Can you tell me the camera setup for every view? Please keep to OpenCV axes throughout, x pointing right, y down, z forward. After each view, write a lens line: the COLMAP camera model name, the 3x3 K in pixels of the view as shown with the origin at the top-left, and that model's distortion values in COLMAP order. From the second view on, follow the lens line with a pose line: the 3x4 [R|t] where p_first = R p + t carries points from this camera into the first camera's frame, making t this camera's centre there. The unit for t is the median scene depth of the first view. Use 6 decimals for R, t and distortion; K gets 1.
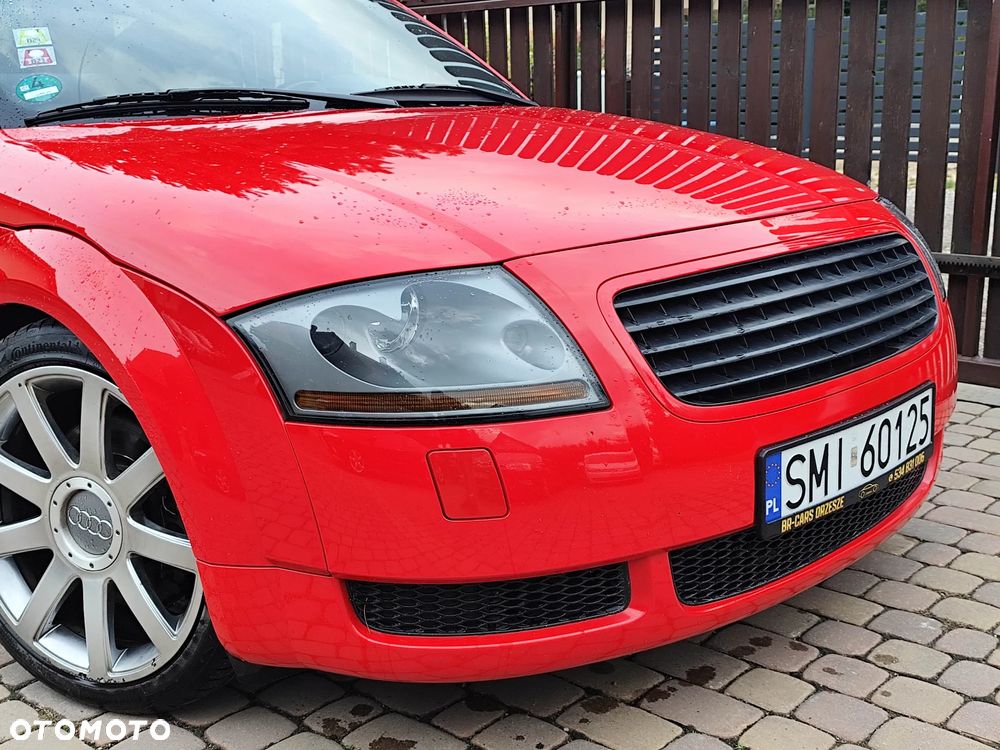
lens RADIAL K [[1182.7, 0, 508.4], [0, 1182.7, 386.3], [0, 0, 1]] dist [0.078572, -0.137238]
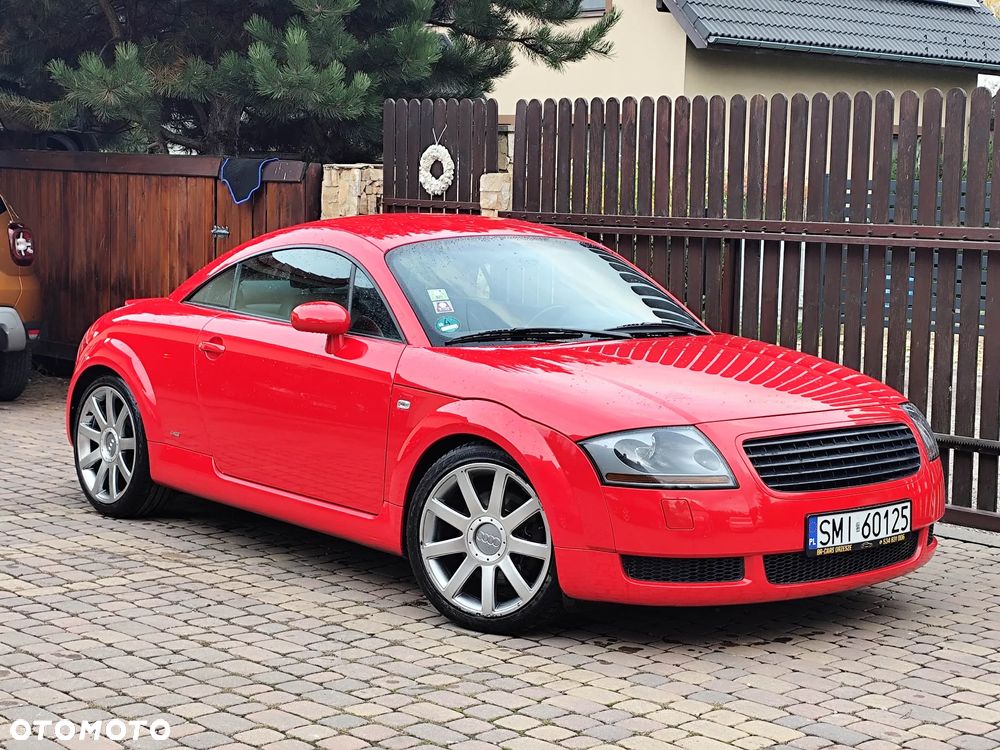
lens RADIAL K [[1864.6, 0, 496.0], [0, 1864.6, 399.6], [0, 0, 1]] dist [0.158016, -0.439162]
pose [[0.995793, 0.049614, -0.077040, -0.097032], [-0.059158, 0.990135, -0.127014, 0.287717], [0.069979, 0.131038, 0.988905, -2.280719]]
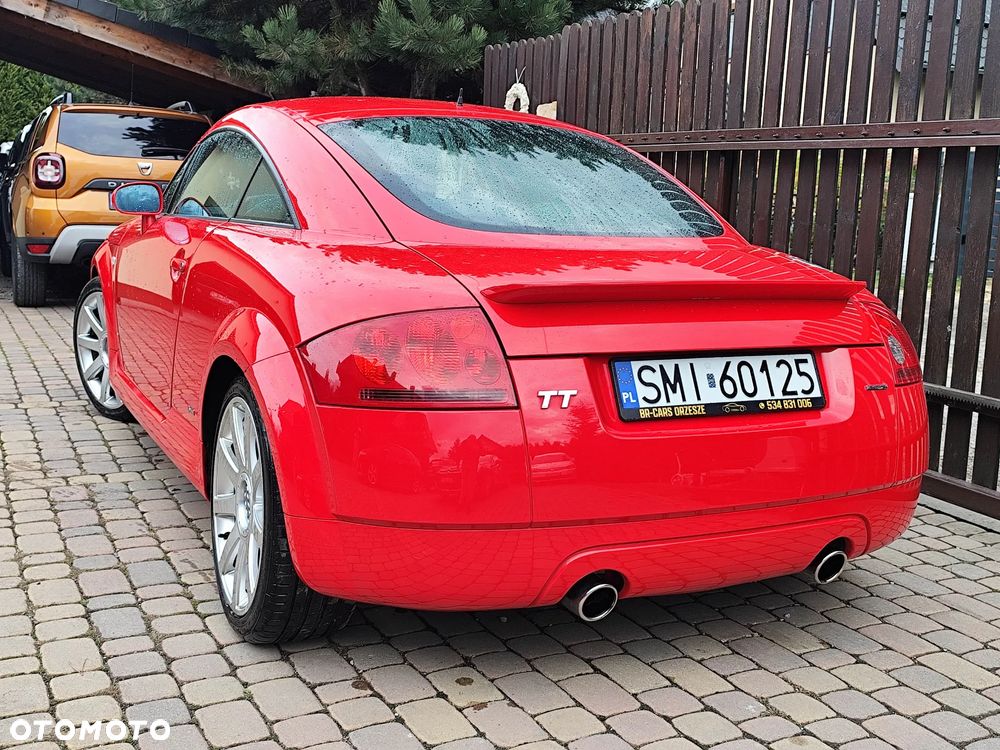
lens RADIAL K [[1094.3, 0, 500.0], [0, 1094.3, 375.0], [0, 0, 1]] dist [0.067461, -0.108300]
pose [[0.933764, 0.113963, -0.339260, 0.519299], [-0.139429, 0.988888, -0.051575, -0.037424], [0.329612, 0.095462, 0.939278, -0.146575]]
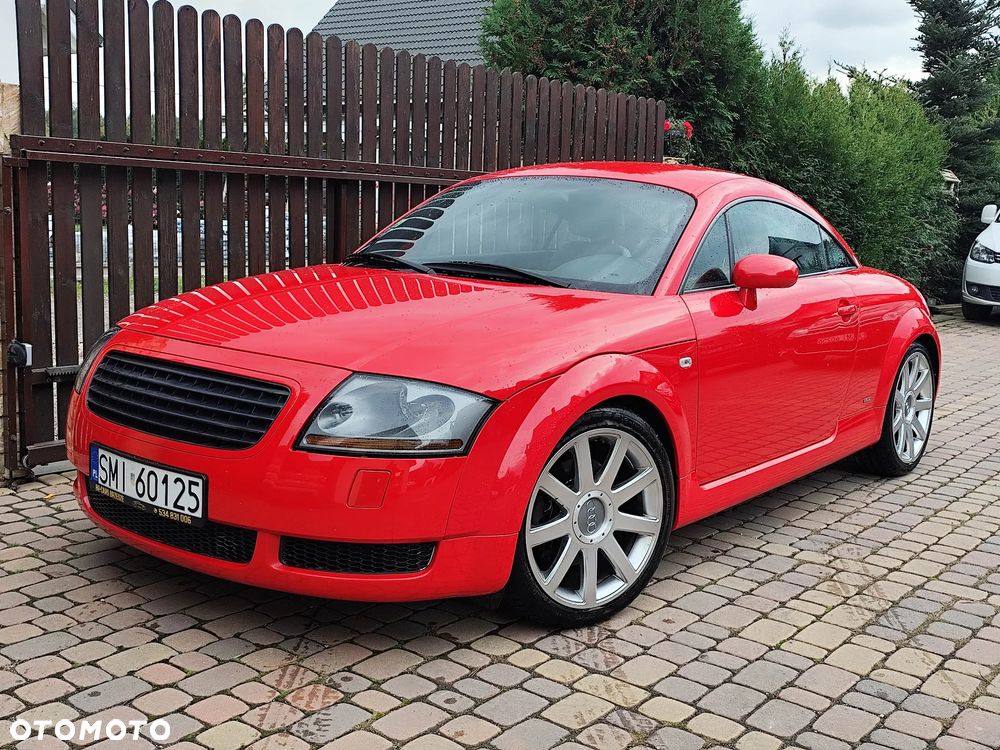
lens RADIAL K [[1094.3, 0, 500.0], [0, 1094.3, 375.0], [0, 0, 1]] dist [0.067461, -0.108300]
pose [[0.074143, 0.181258, -0.980637, 1.835099], [-0.277122, 0.948358, 0.154340, -0.469225], [0.957970, 0.260313, 0.120545, 1.255841]]
